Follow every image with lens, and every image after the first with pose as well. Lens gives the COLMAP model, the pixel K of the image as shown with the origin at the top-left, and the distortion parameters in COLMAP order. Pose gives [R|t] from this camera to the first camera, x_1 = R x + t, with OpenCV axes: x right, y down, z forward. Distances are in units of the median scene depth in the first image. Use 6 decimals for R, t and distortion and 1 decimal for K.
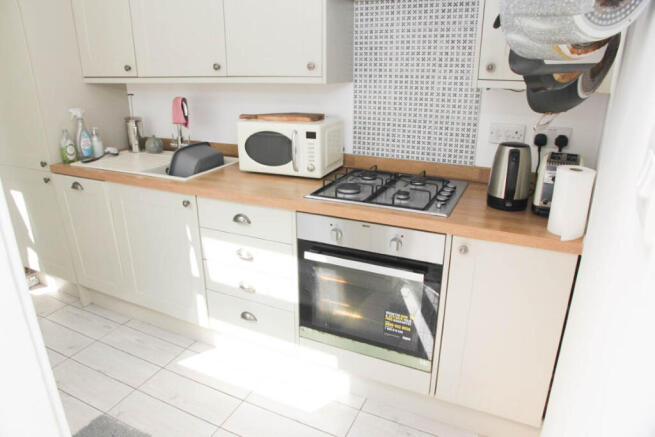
lens RADIAL K [[441.0, 0, 327.5], [0, 441.0, 218.5], [0, 0, 1]] dist [-0.078150, 0.001865]
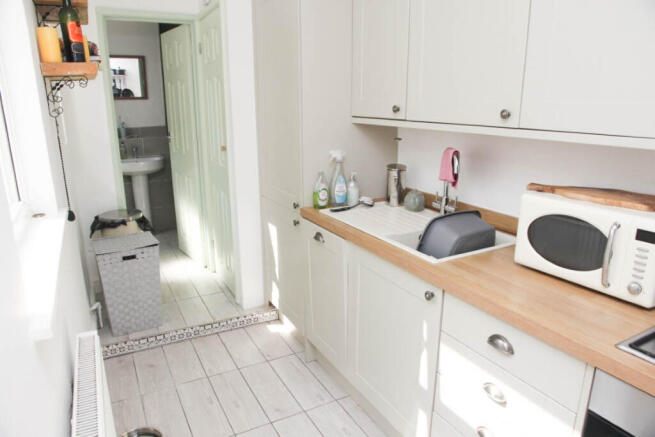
lens RADIAL K [[447.3, 0, 328.8], [0, 447.3, 230.7], [0, 0, 1]] dist [-0.085025, 0.004027]
pose [[0.815580, 0.164680, -0.554717, -0.053684], [-0.198354, 0.980130, -0.000660, -0.087827], [0.543586, 0.110569, 0.832039, 0.227463]]
